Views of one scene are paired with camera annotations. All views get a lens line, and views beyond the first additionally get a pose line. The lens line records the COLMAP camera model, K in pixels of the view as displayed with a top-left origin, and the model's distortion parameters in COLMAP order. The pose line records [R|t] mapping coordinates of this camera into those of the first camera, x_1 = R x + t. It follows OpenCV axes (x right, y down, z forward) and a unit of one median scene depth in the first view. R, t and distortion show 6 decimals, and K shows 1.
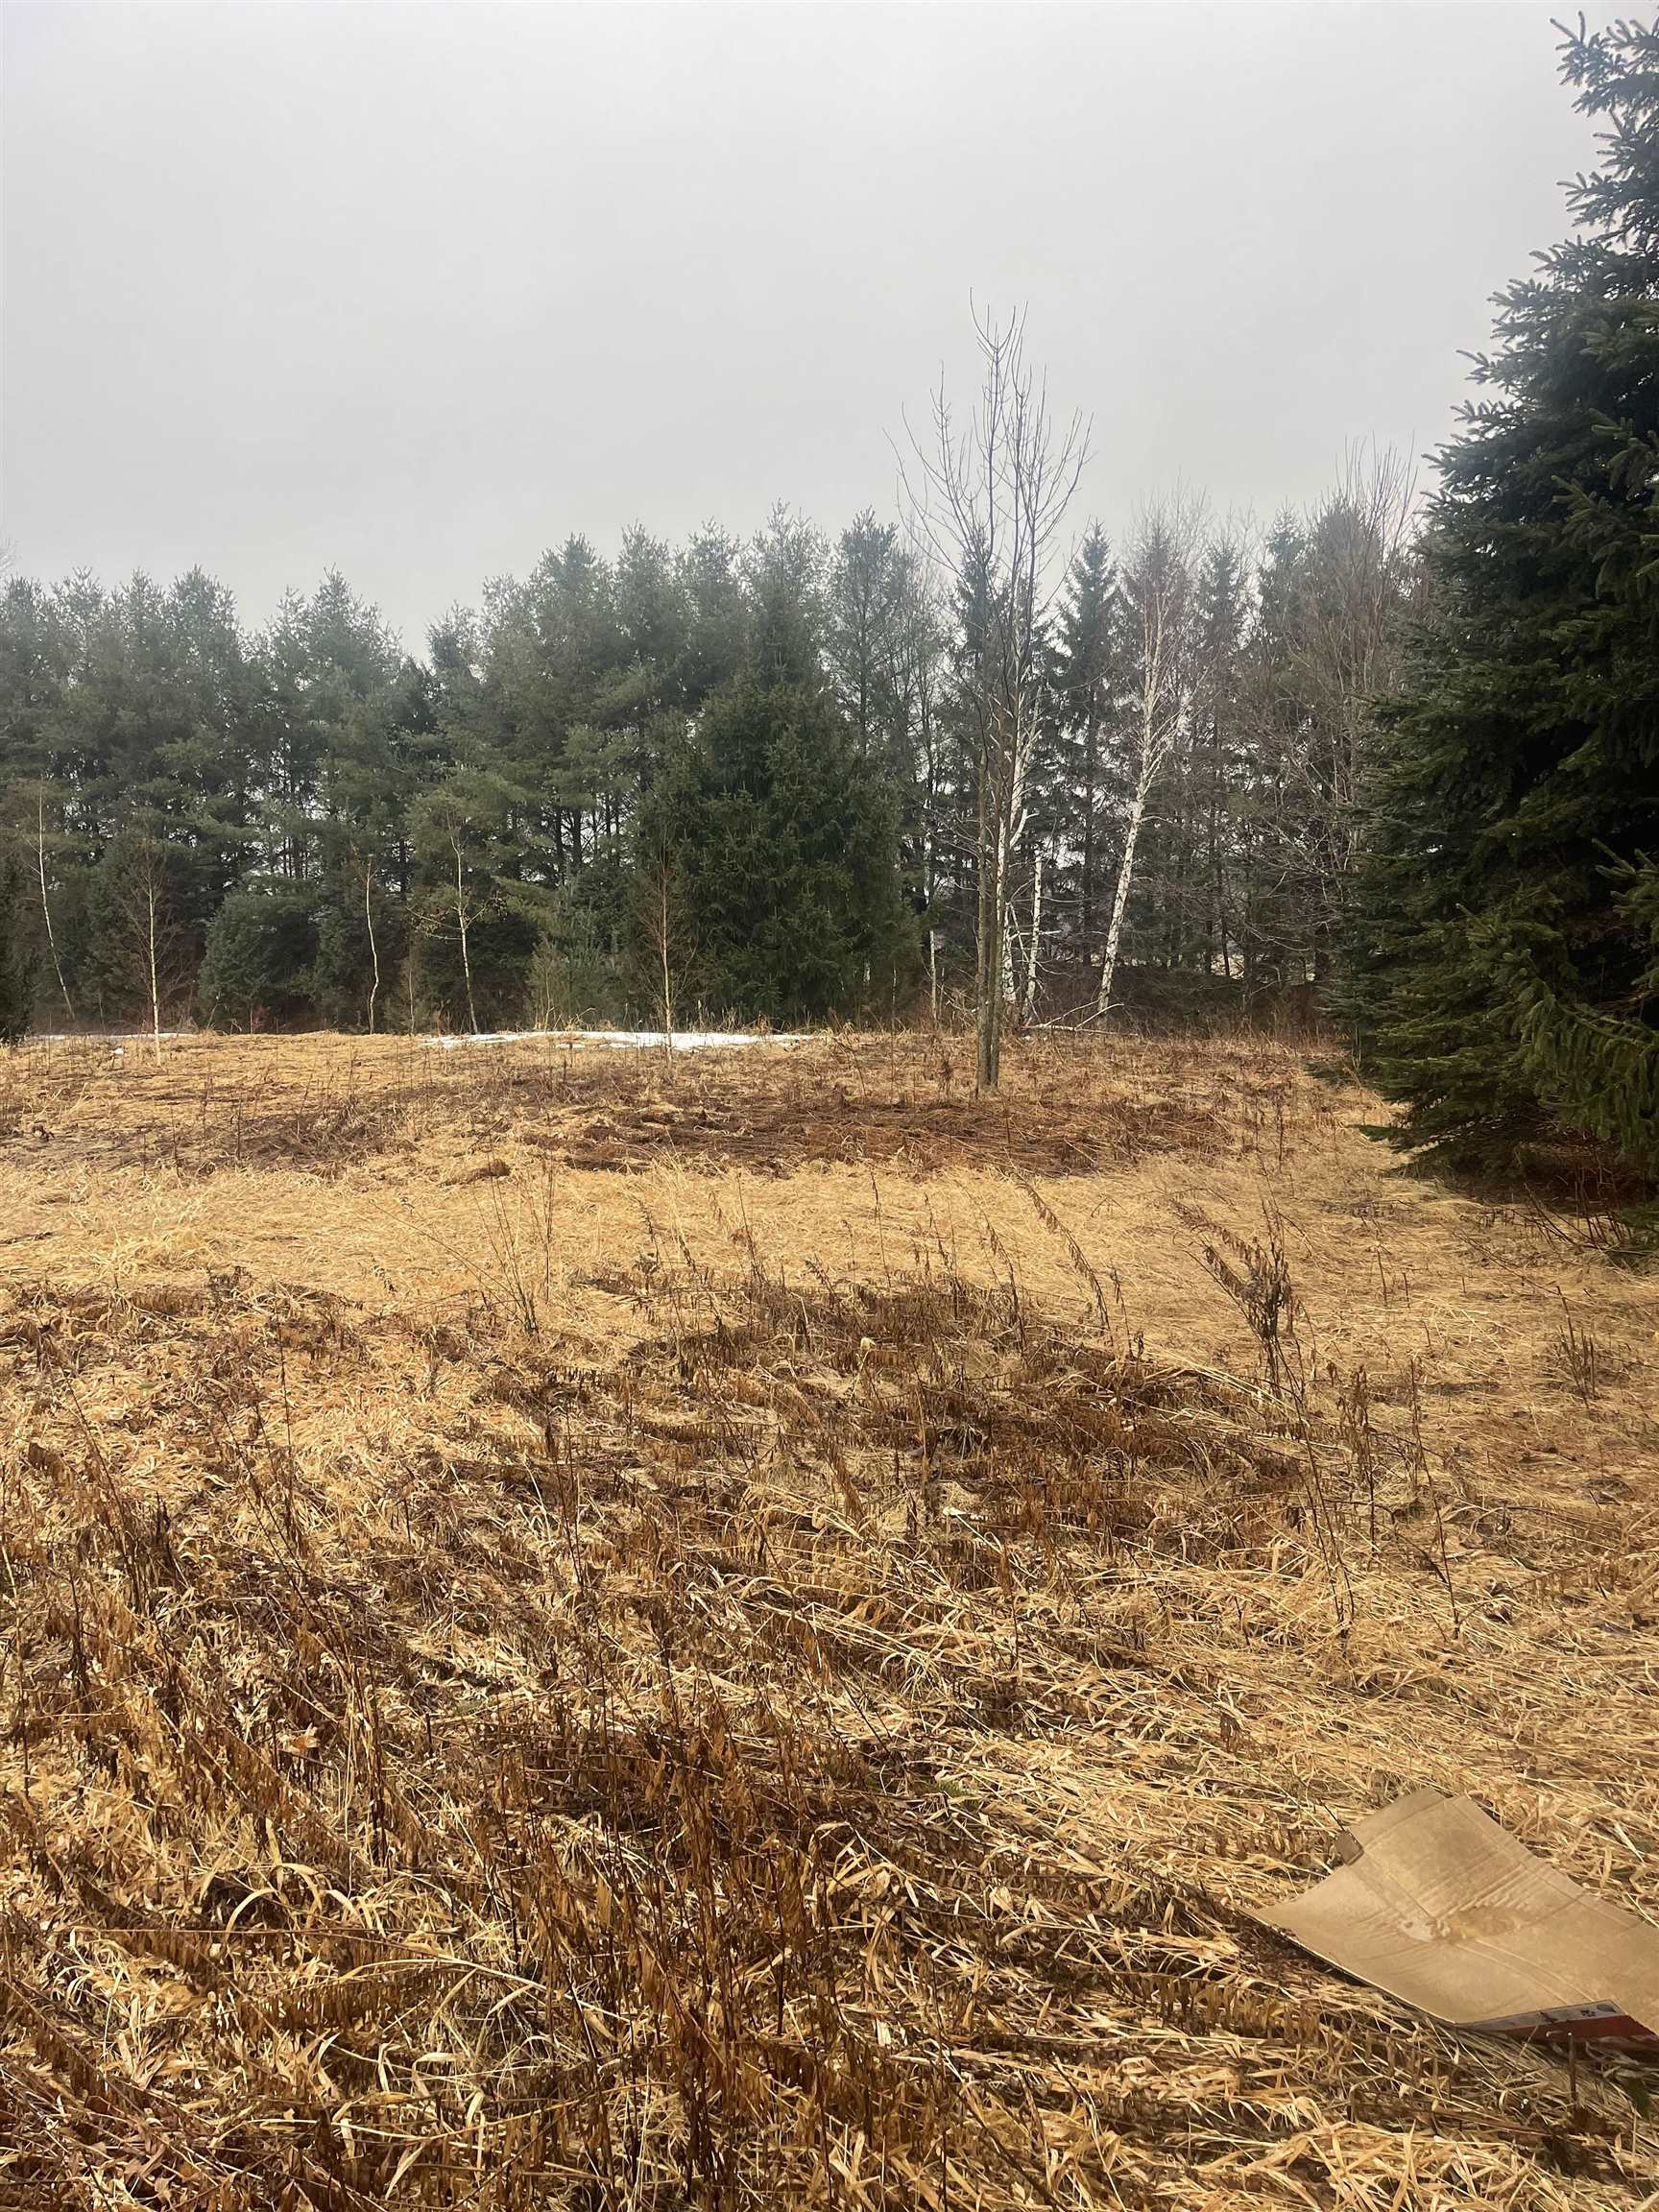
lens RADIAL K [[1657.0, 0, 821.0], [0, 1657.0, 1117.1], [0, 0, 1]] dist [0.068154, -0.092577]
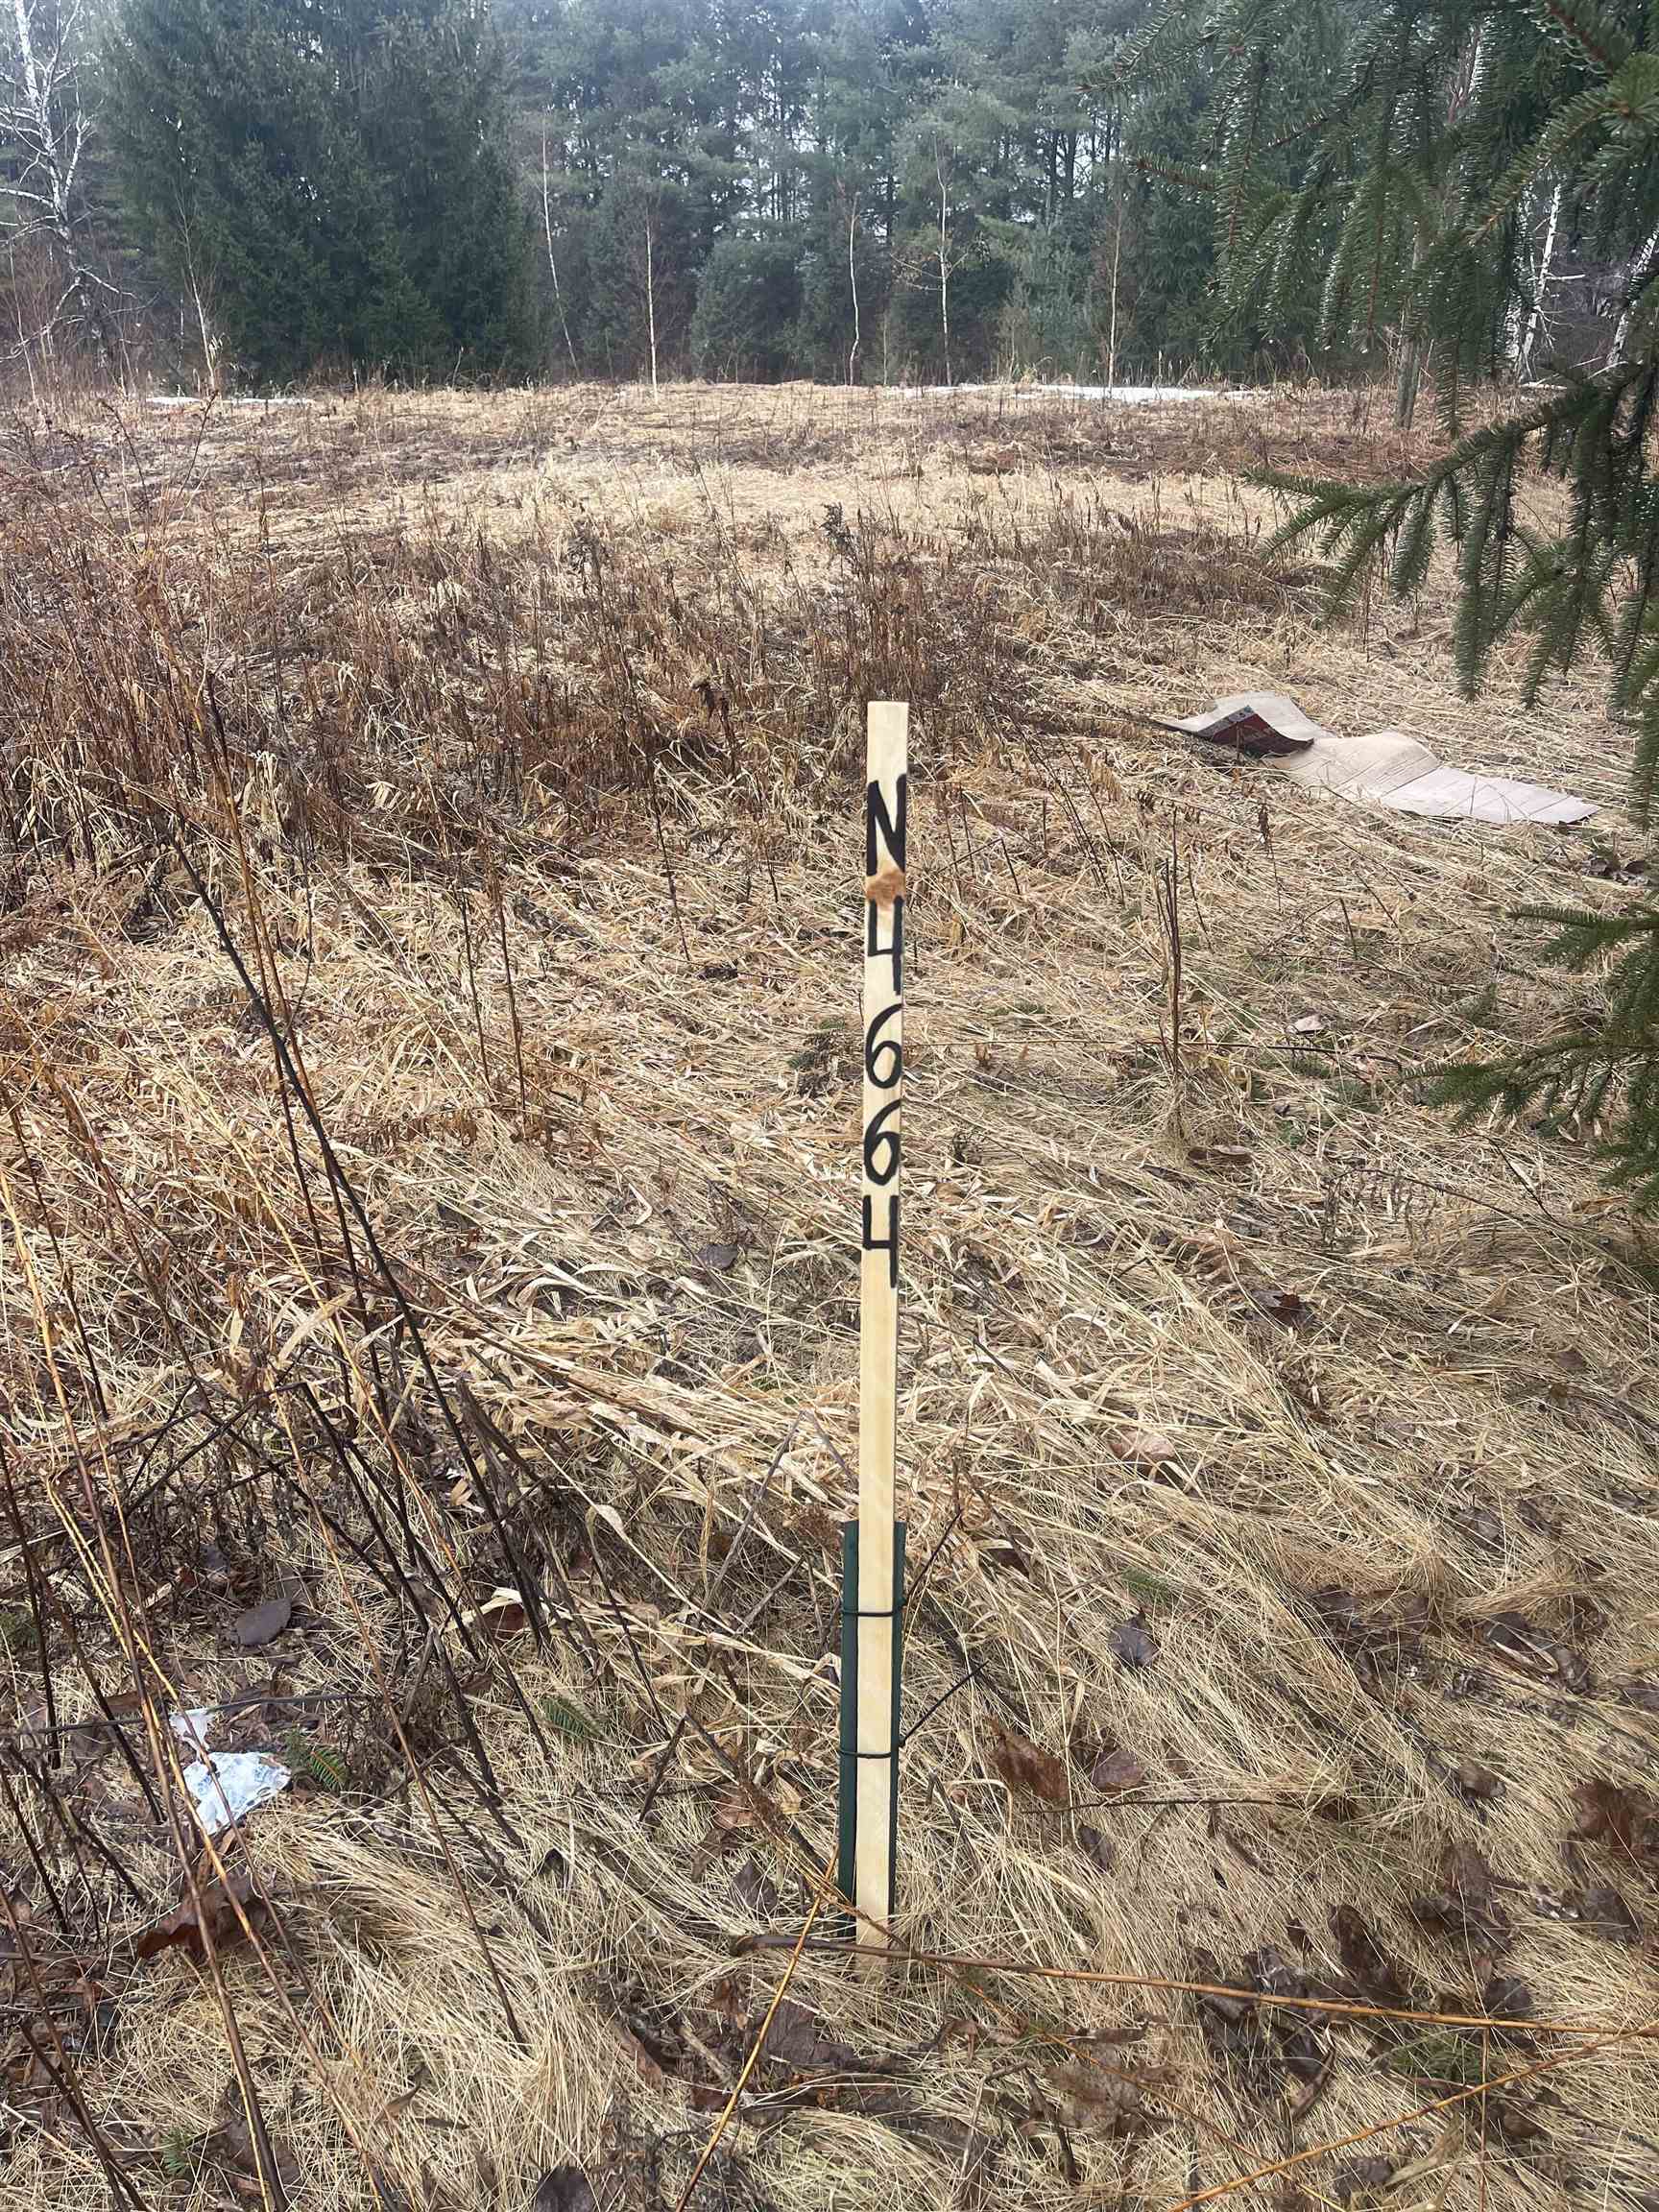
lens RADIAL K [[1657.0, 0, 845.0], [0, 1657.0, 1141.6], [0, 0, 1]] dist [0.068154, -0.092577]
pose [[0.963063, 0.124523, -0.238754, 0.041402], [-0.032902, 0.934426, 0.354635, 0.020900], [0.267258, -0.333681, 0.904008, -0.109844]]
